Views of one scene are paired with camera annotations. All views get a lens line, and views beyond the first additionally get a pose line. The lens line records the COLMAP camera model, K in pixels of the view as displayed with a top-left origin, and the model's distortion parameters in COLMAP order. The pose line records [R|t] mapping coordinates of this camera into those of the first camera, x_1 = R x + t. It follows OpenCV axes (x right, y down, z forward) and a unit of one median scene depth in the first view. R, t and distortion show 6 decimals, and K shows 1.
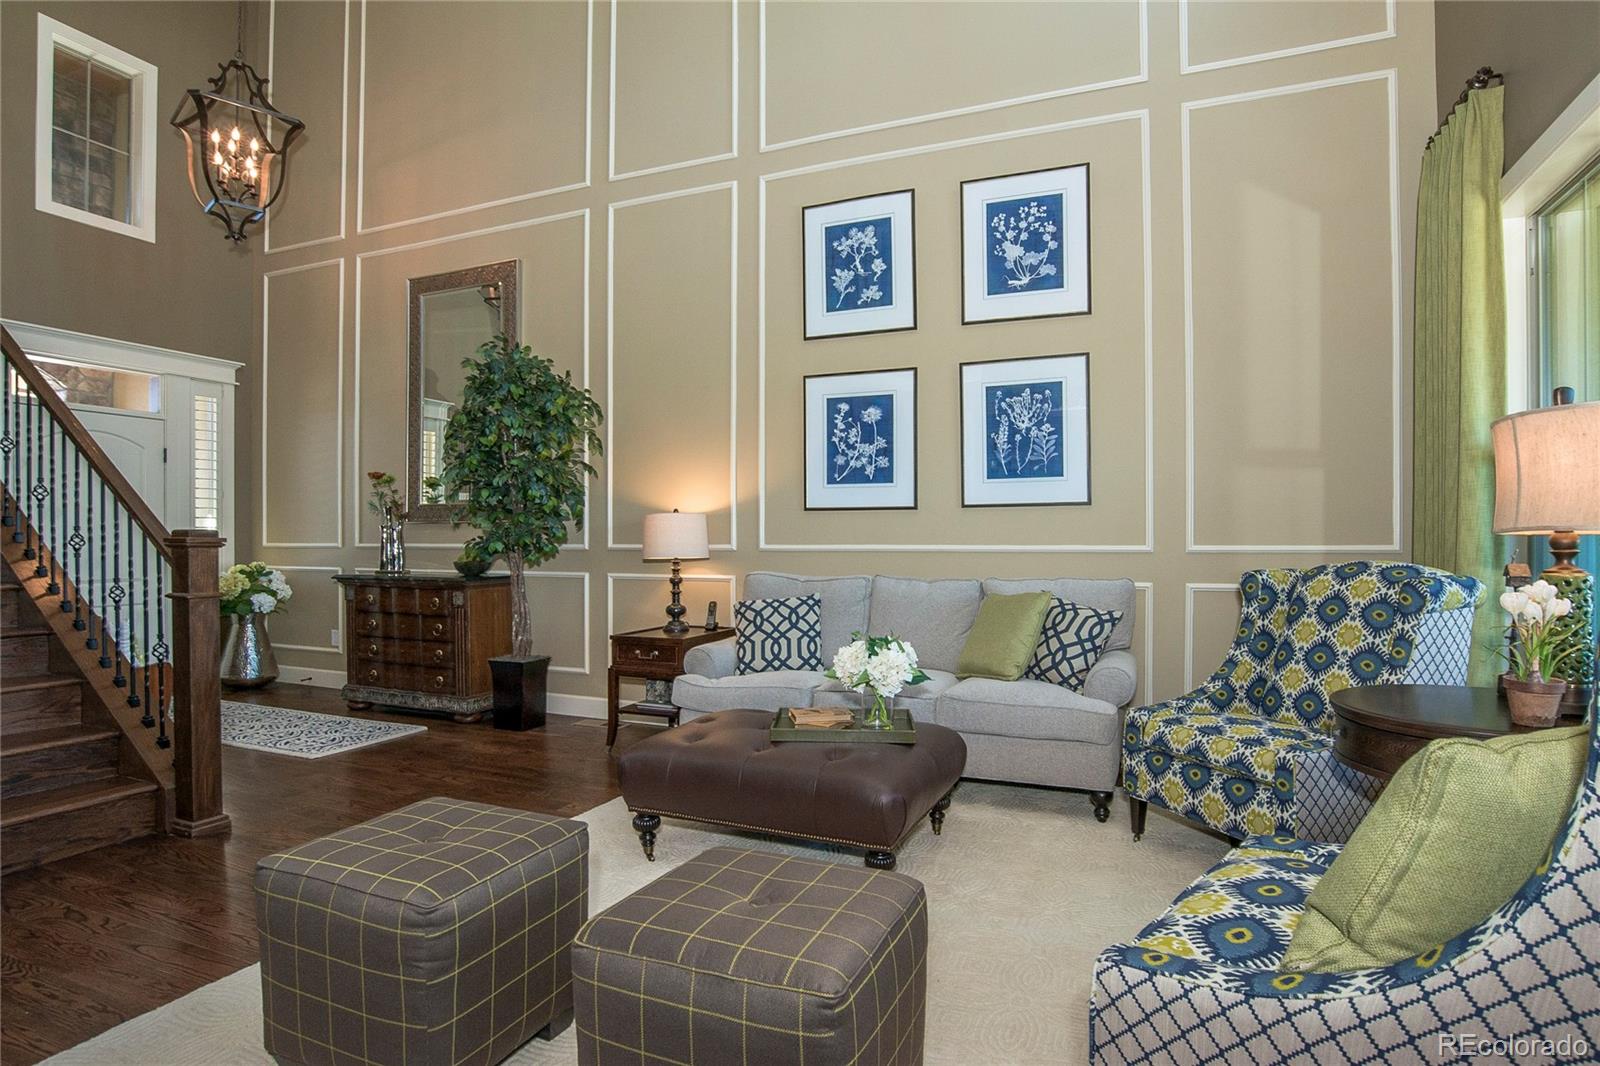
lens RADIAL K [[859.2, 0, 806.8], [0, 859.2, 545.2], [0, 0, 1]] dist [-0.045052, 0.016972]
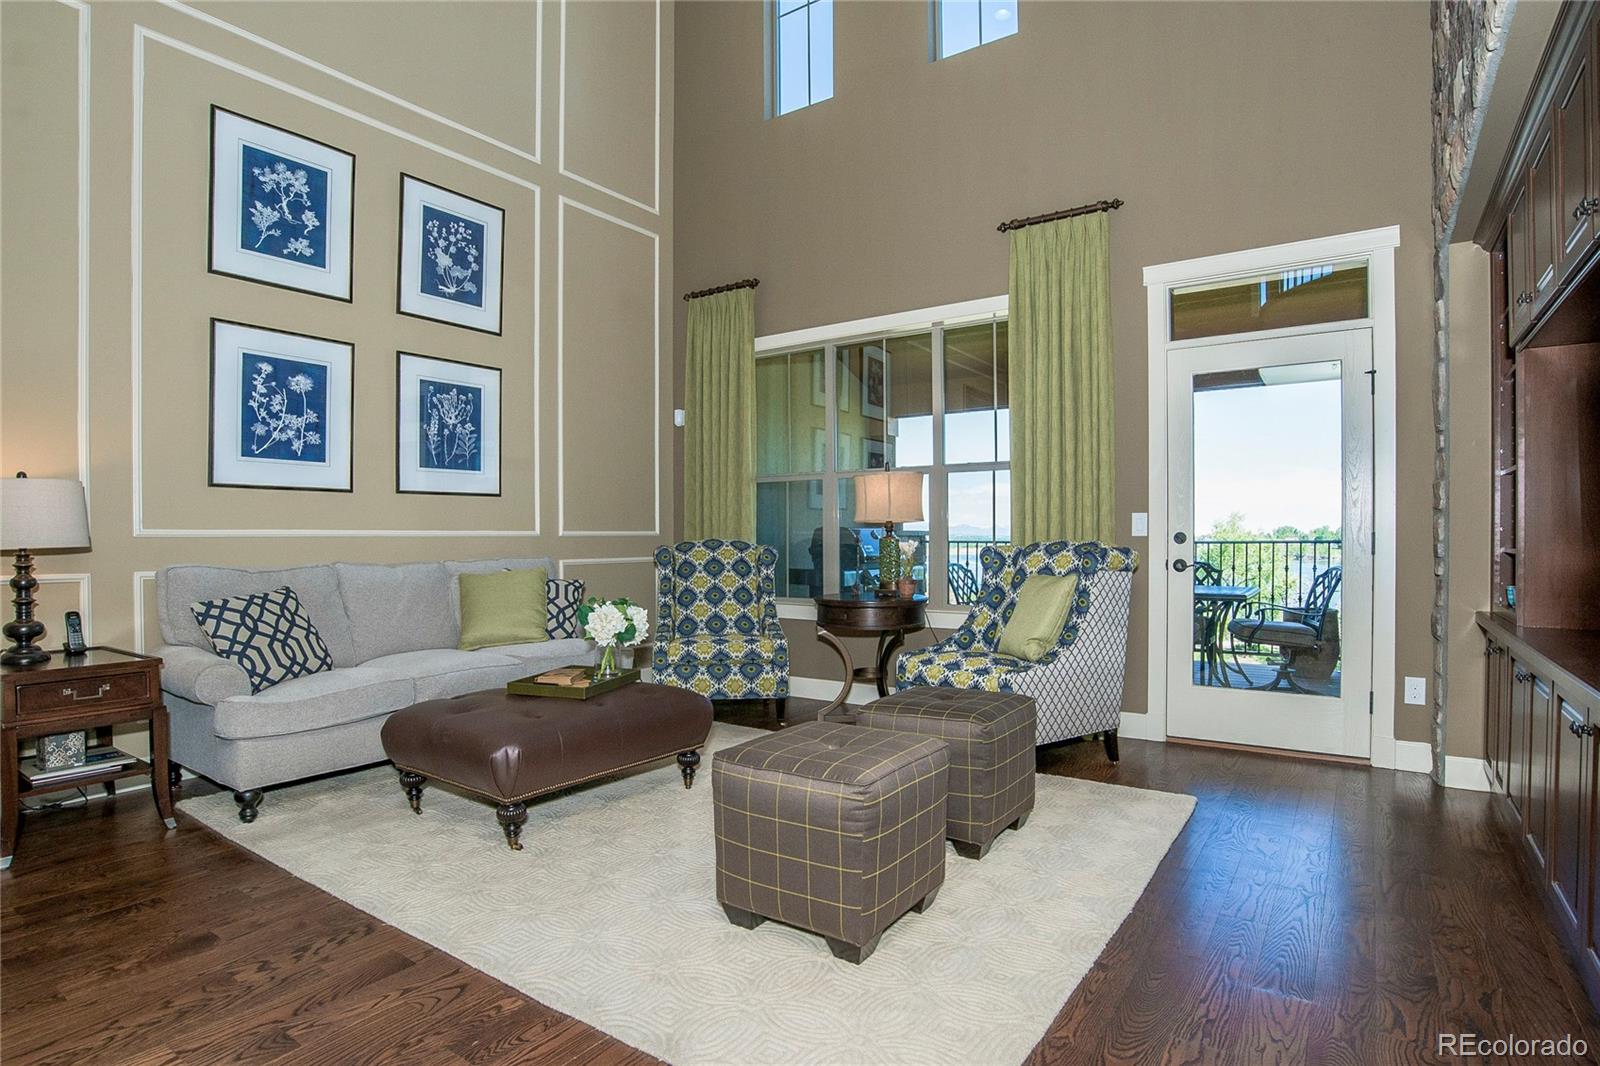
lens RADIAL K [[859.2, 0, 821.8], [0, 859.2, 547.9], [0, 0, 1]] dist [-0.045052, 0.016972]
pose [[0.190238, -0.015486, 0.981616, -0.691999], [0.004458, 0.999879, 0.014911, 0.007935], [-0.981728, 0.001540, 0.190284, 0.305136]]
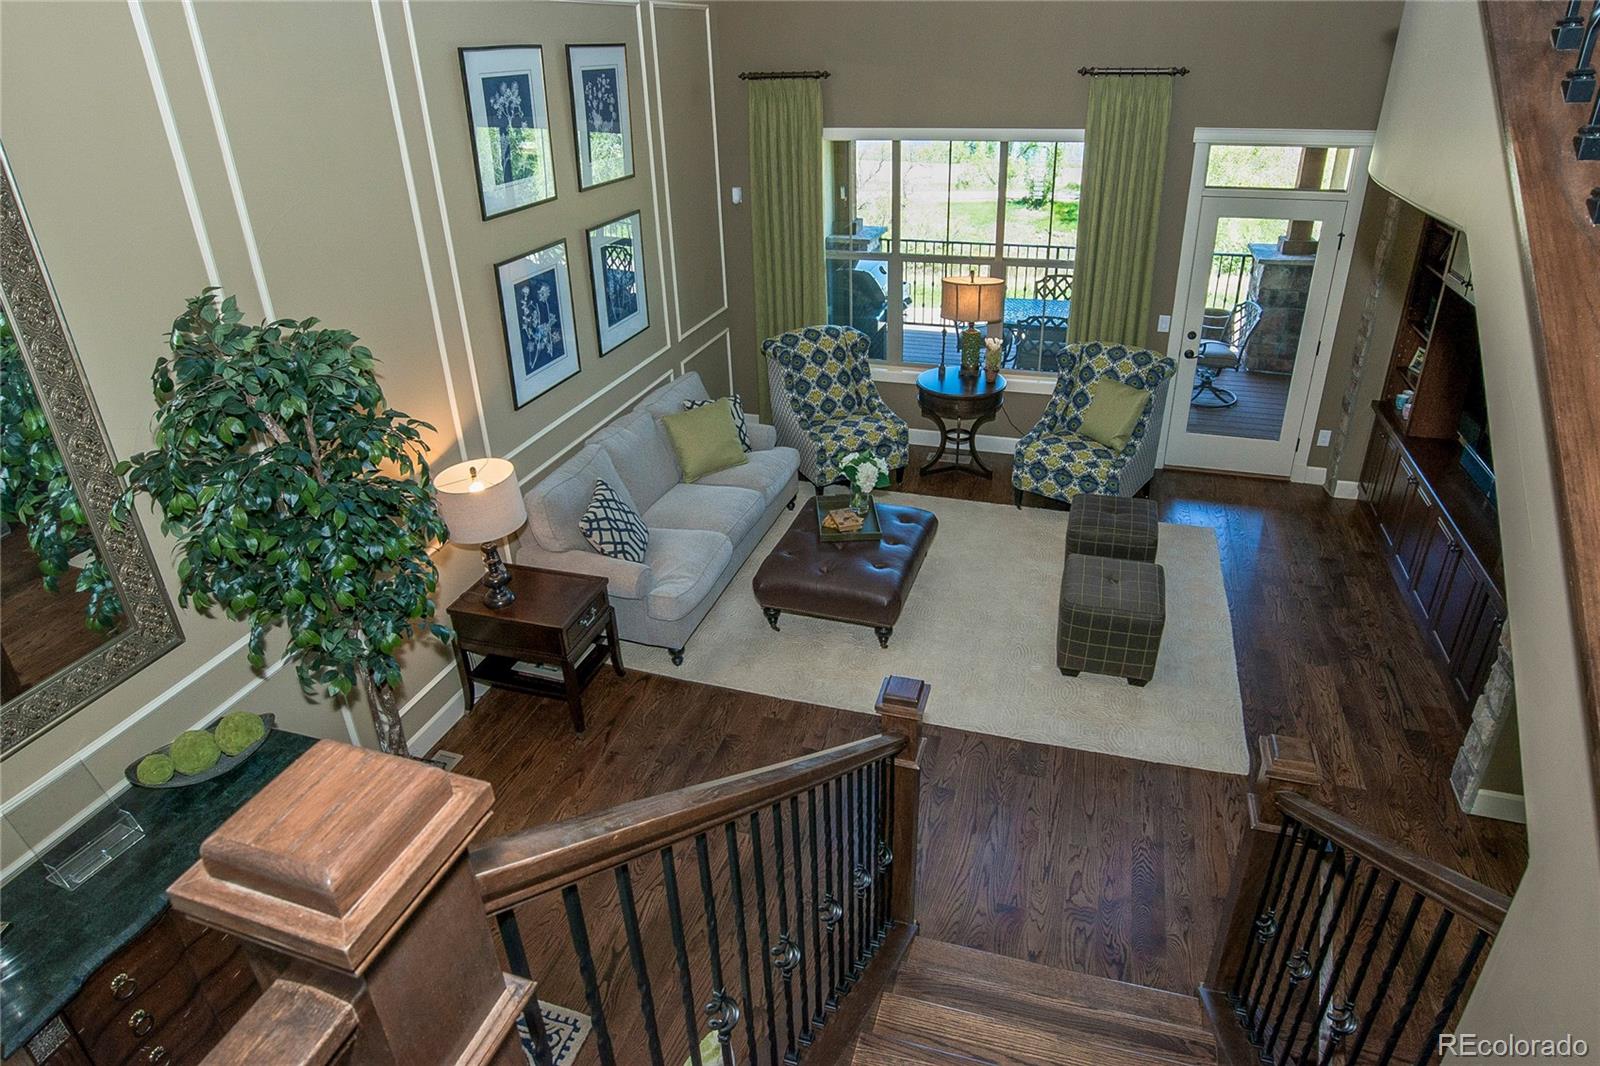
lens RADIAL K [[935.4, 0, 859.1], [0, 935.4, 490.8], [0, 0, 1]] dist [-0.031406, 0.000212]
pose [[-0.130812, -0.433761, 0.891482, -1.015322], [0.012187, 0.898437, 0.438934, -0.412249], [-0.991332, 0.068283, -0.112240, 0.787413]]
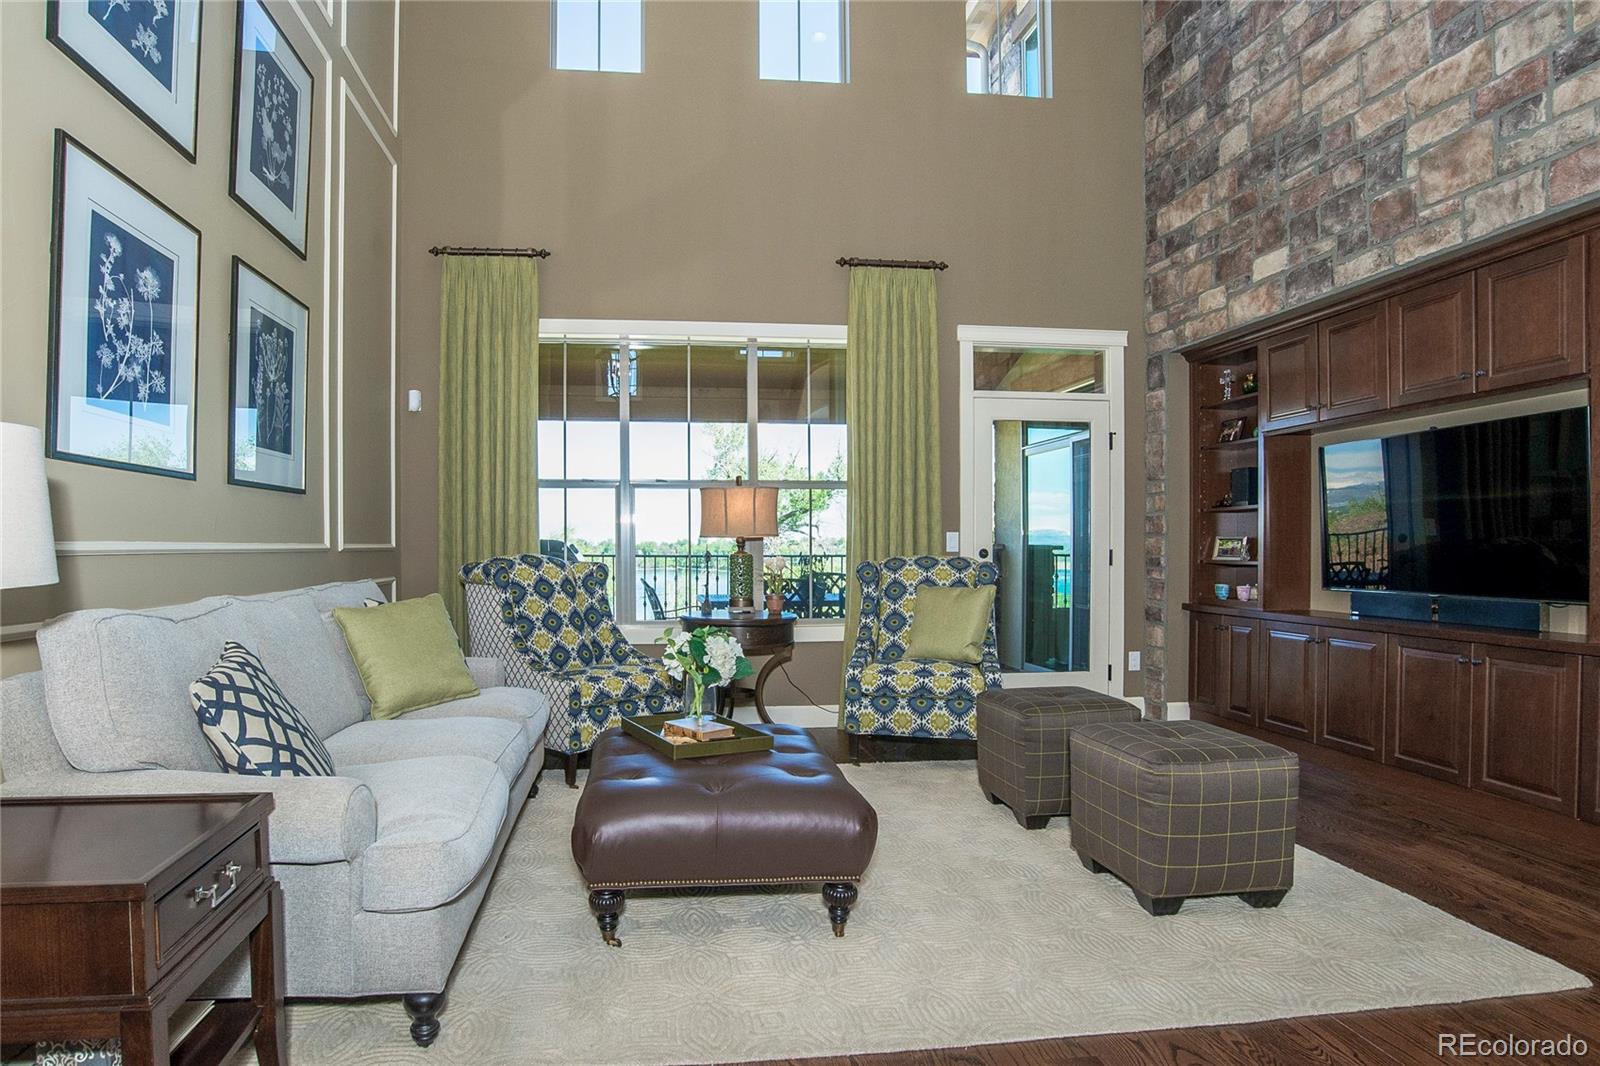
lens RADIAL K [[859.2, 0, 737.9], [0, 859.2, 560.9], [0, 0, 1]] dist [-0.045052, 0.016972]
pose [[-0.489230, -0.016072, 0.872007, -0.532596], [0.000139, 0.999829, 0.018506, 0.001601], [-0.872155, 0.009174, -0.489144, 0.949956]]
